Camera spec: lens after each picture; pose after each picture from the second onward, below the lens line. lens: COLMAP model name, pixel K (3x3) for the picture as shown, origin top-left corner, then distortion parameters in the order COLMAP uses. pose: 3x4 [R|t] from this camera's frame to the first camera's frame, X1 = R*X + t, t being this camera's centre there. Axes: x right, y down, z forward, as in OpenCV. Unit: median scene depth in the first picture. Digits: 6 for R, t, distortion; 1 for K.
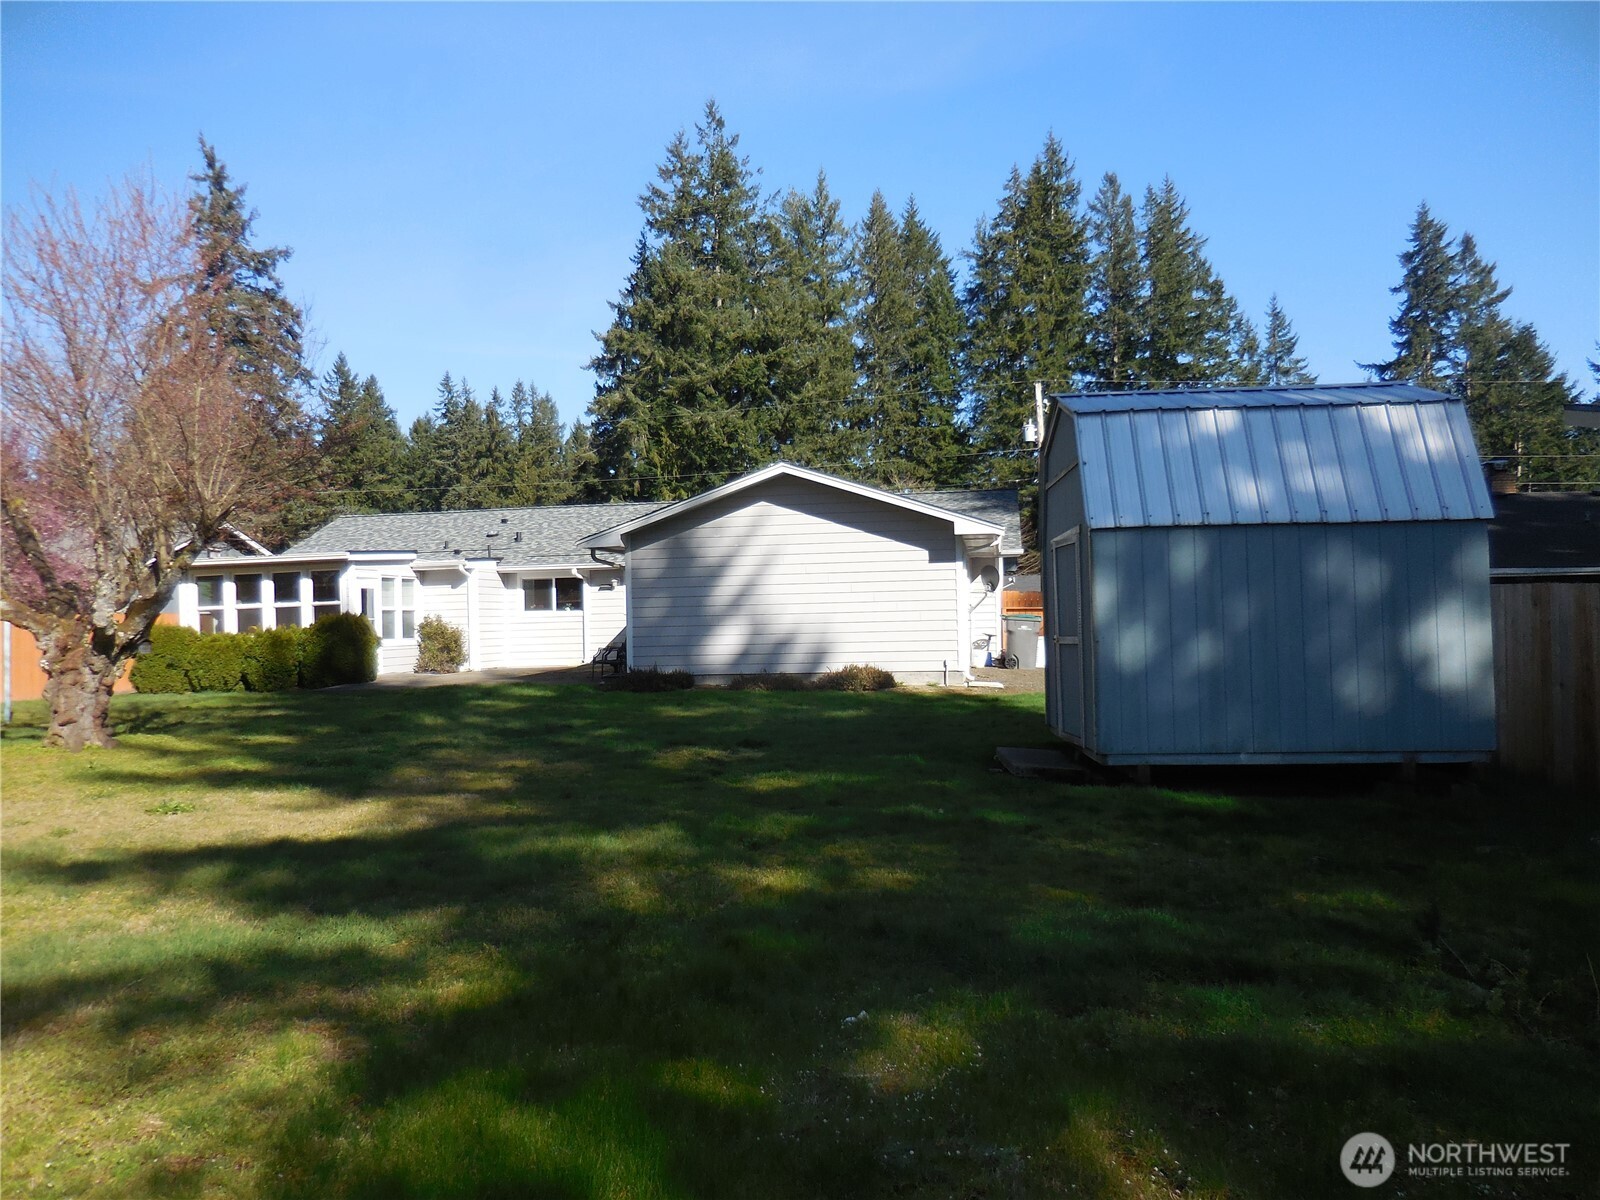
lens RADIAL K [[1097.3, 0, 755.8], [0, 1097.3, 577.3], [0, 0, 1]] dist [-0.070331, 0.056704]
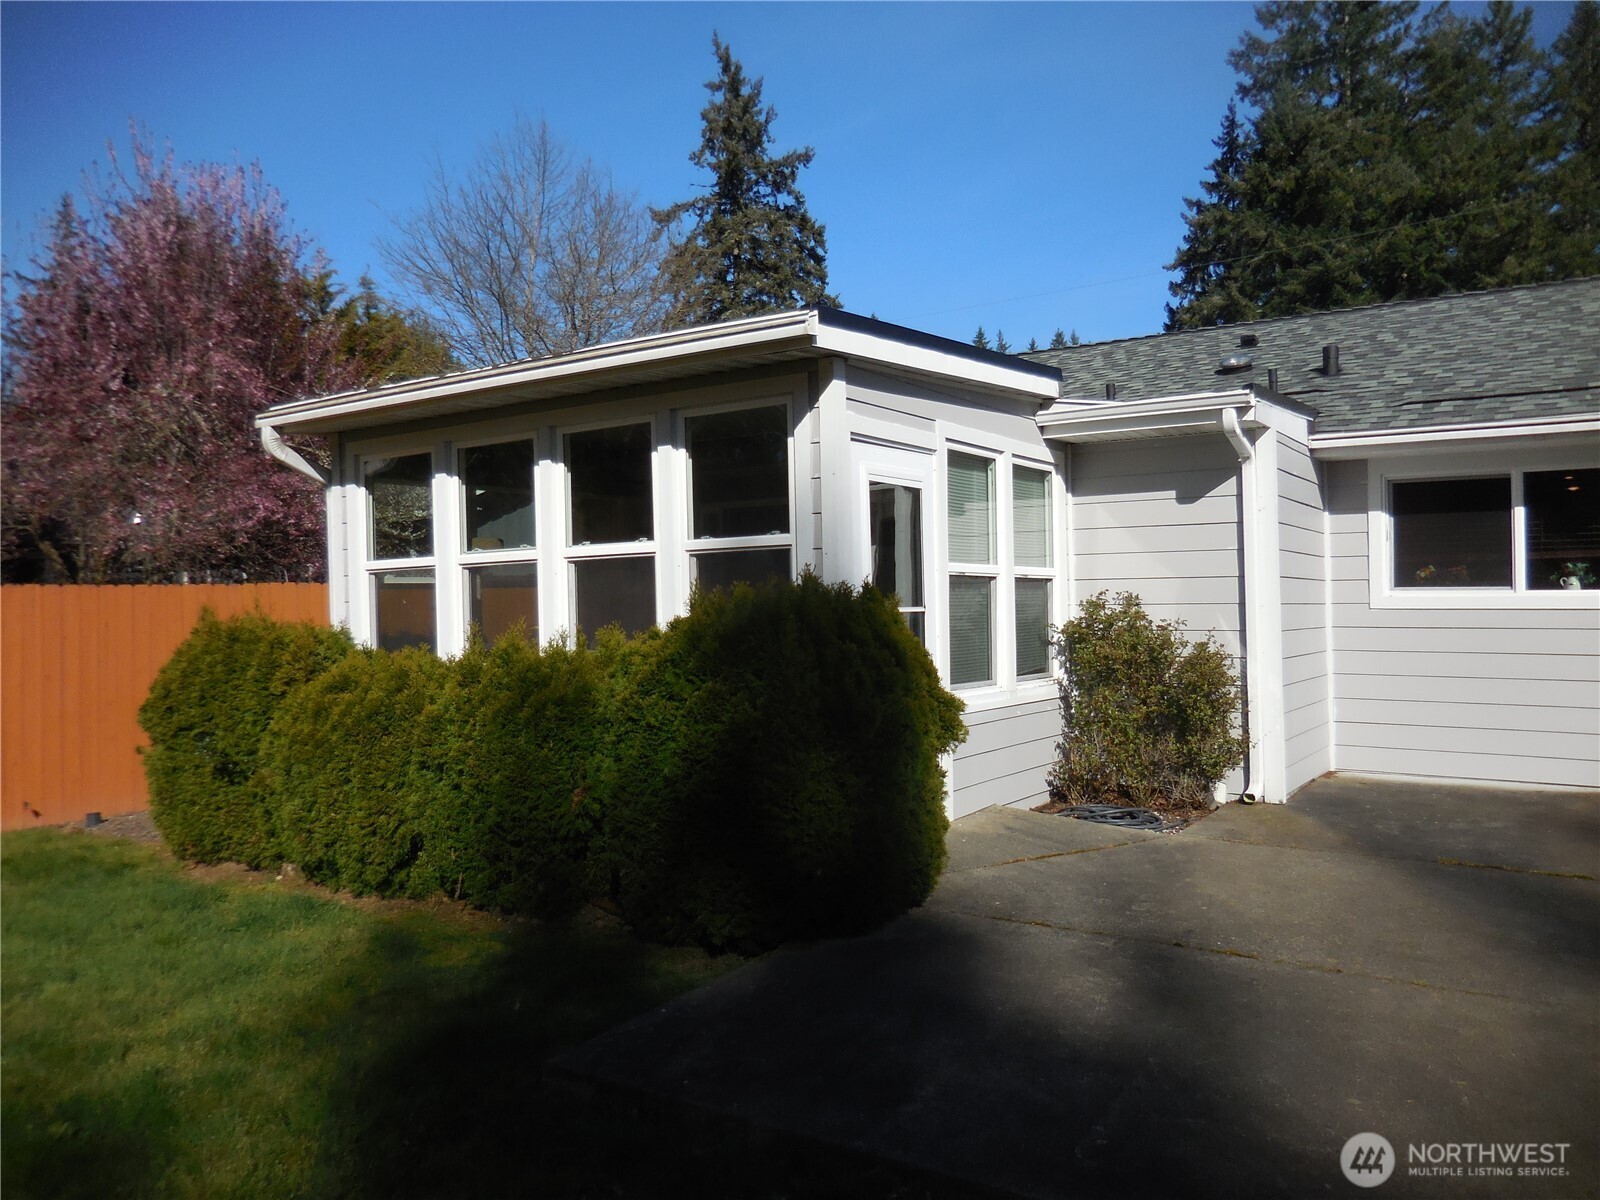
lens RADIAL K [[1162.7, 0, 808.7], [0, 1162.7, 585.6], [0, 0, 1]] dist [-0.002361, -0.000340]
pose [[0.913301, 0.015041, -0.407008, -0.040348], [-0.001796, 0.999457, 0.032904, 0.003661], [0.407282, -0.029320, 0.912832, 0.112940]]
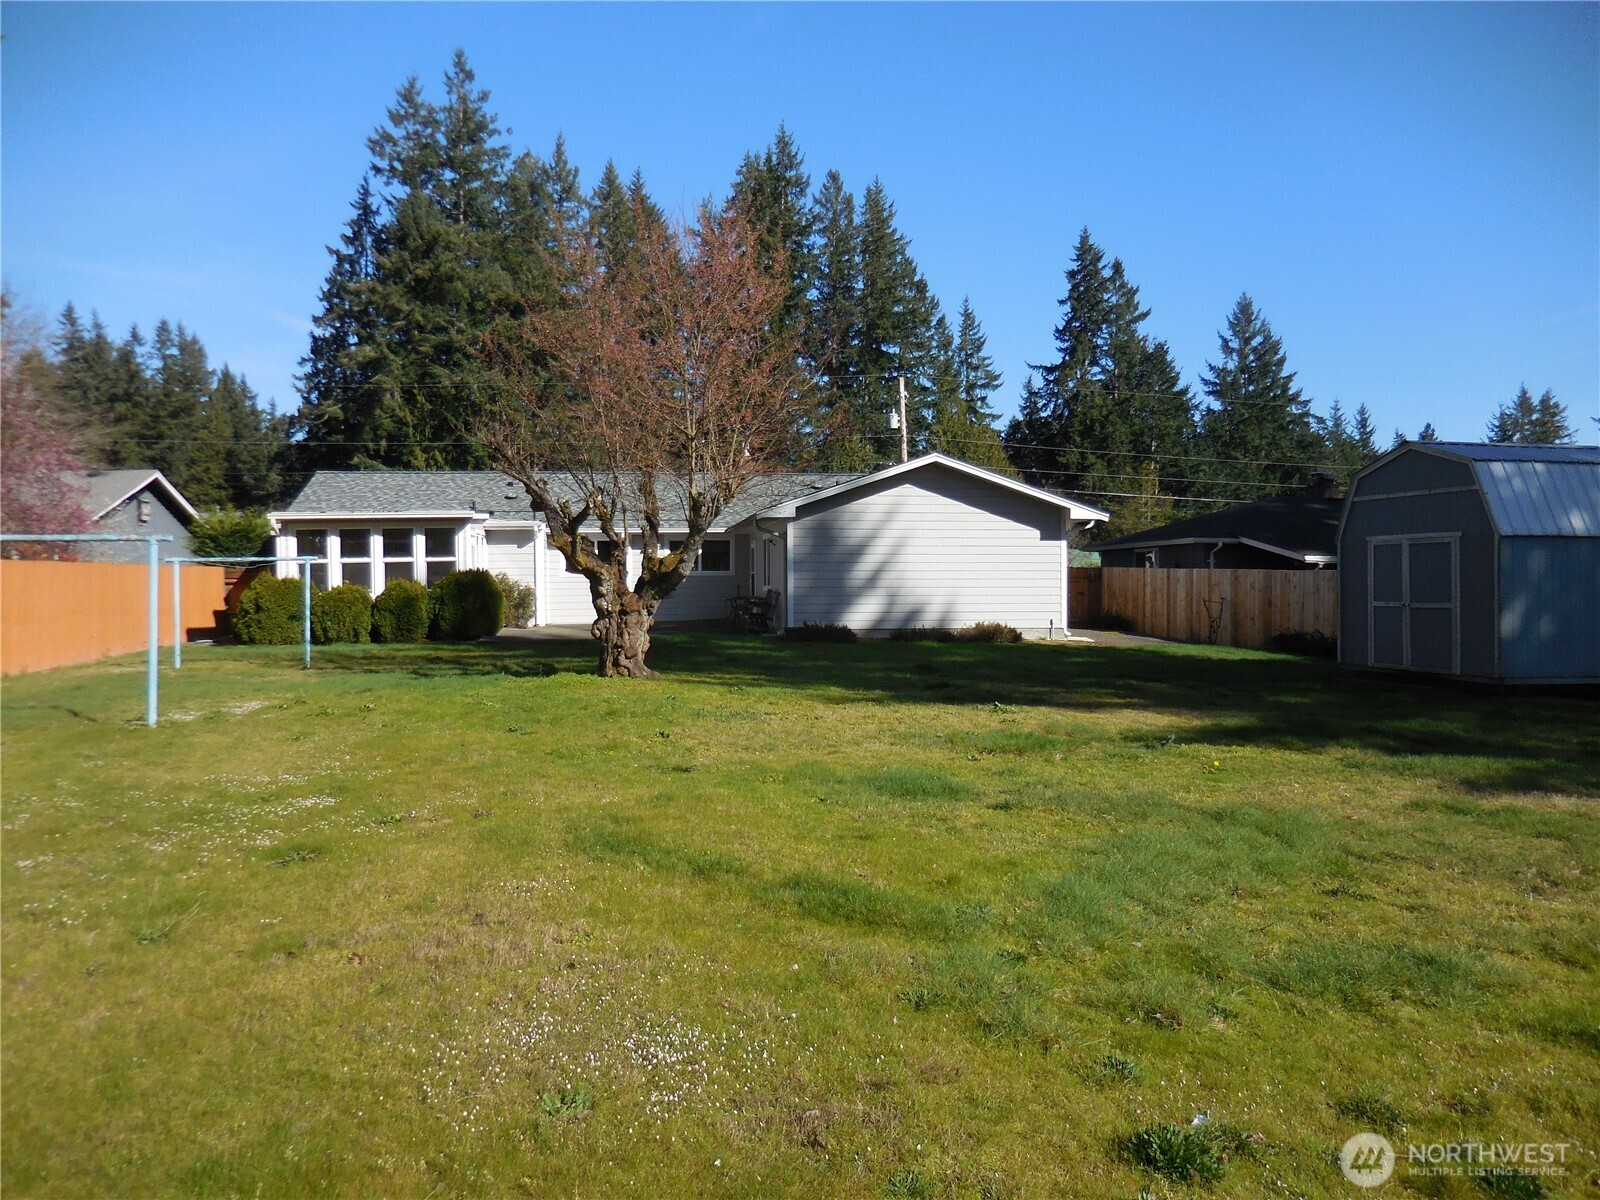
lens RADIAL K [[1097.3, 0, 755.8], [0, 1097.3, 577.3], [0, 0, 1]] dist [-0.070331, 0.056704]
pose [[0.954707, 0.012292, 0.297292, -0.062041], [-0.021033, 0.999435, 0.026219, 0.001121], [-0.296802, -0.031285, 0.954426, -0.013957]]
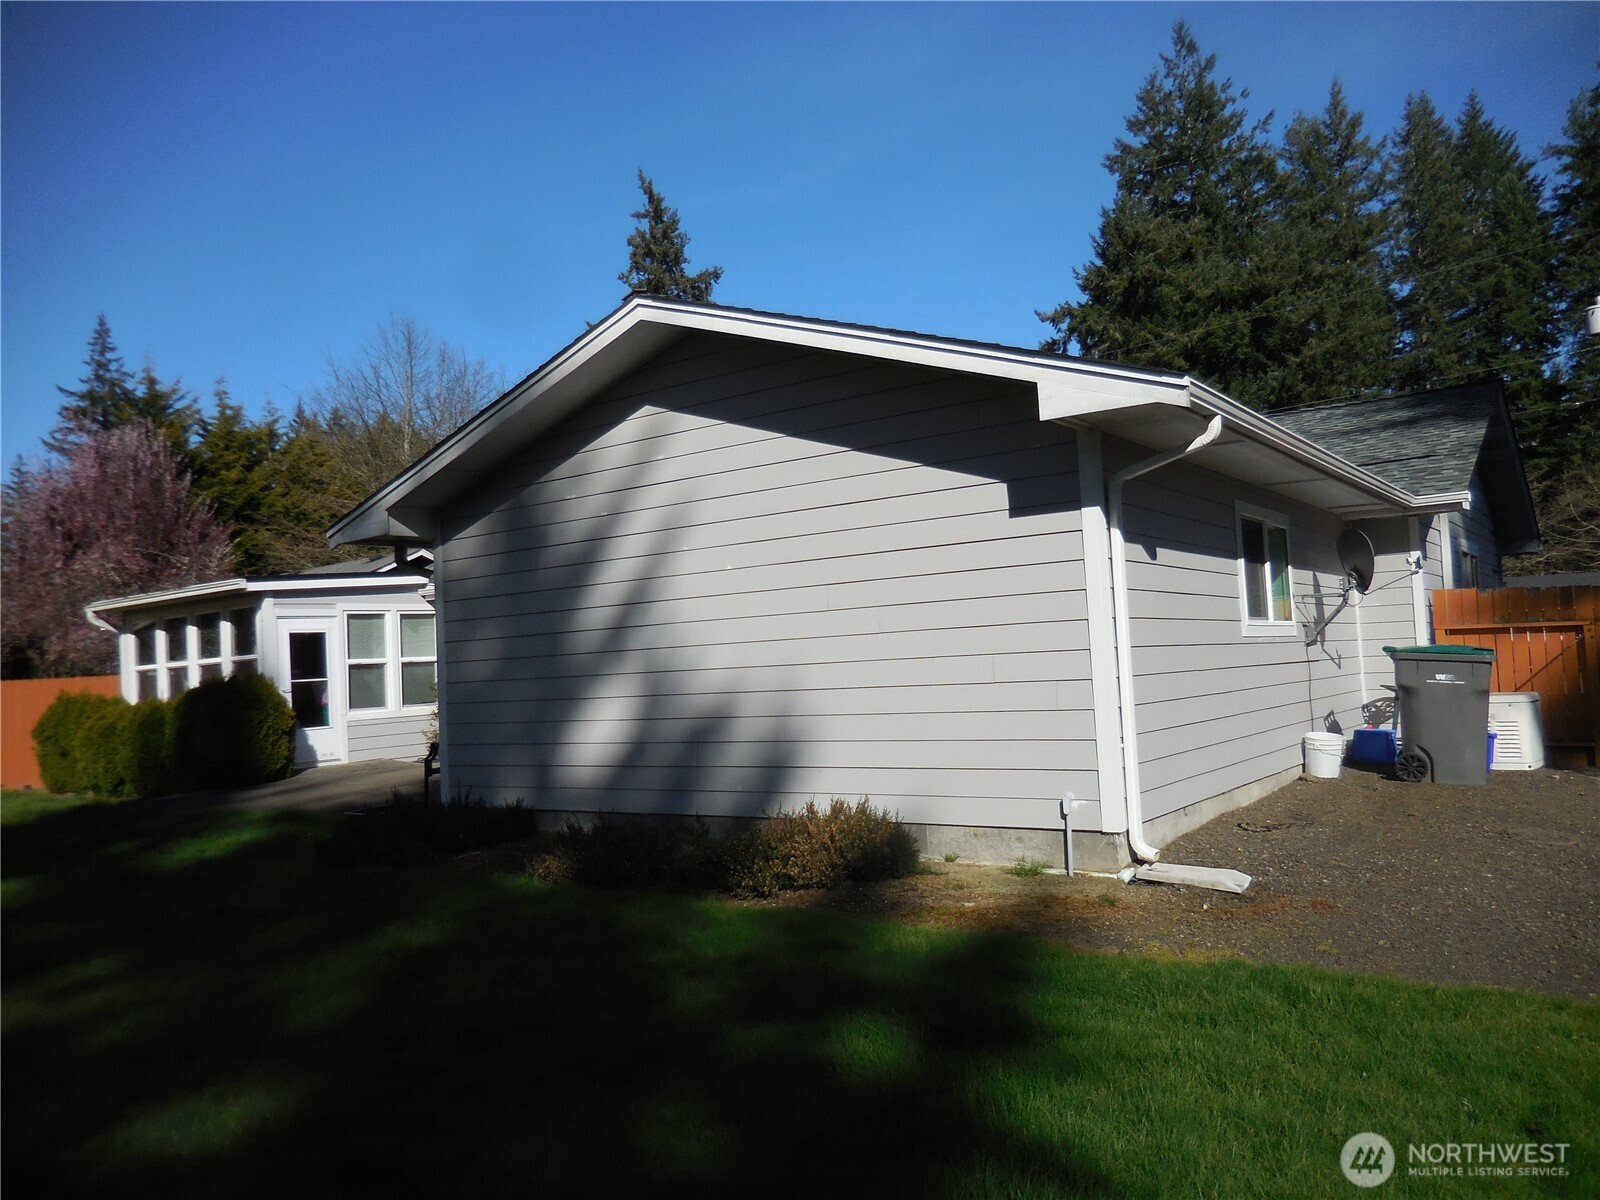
lens RADIAL K [[1114.0, 0, 784.2], [0, 1114.0, 596.8], [0, 0, 1]] dist [-0.026524, 0.020629]
pose [[0.903381, -0.036139, -0.427313, 0.029173], [0.037184, 0.999291, -0.005902, 0.000388], [0.427223, -0.010557, 0.904084, 0.078241]]
